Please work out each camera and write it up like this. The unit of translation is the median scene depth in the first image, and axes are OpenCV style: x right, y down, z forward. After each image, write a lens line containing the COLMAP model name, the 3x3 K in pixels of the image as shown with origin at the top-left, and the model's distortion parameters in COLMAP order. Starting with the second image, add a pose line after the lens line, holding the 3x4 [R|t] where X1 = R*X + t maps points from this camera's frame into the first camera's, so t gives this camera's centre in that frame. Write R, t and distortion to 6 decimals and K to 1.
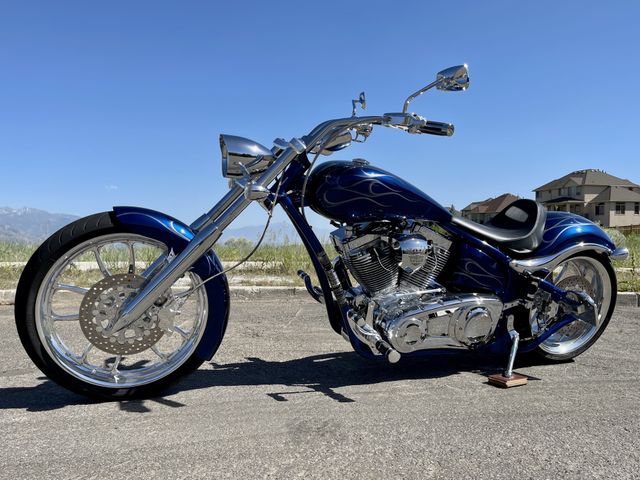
lens RADIAL K [[496.3, 0, 322.0], [0, 496.3, 253.2], [0, 0, 1]] dist [-0.004434, -0.001068]
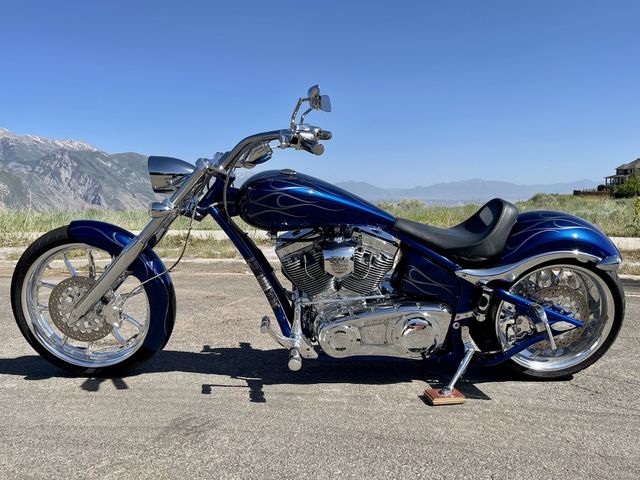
lens RADIAL K [[490.1, 0, 320.0], [0, 490.1, 240.0], [0, 0, 1]] dist [-0.002170, -0.002097]
pose [[0.946020, 0.019124, -0.323544, 0.478517], [-0.002125, 0.998602, 0.052814, -0.097992], [0.324101, -0.049275, 0.944738, 0.056808]]
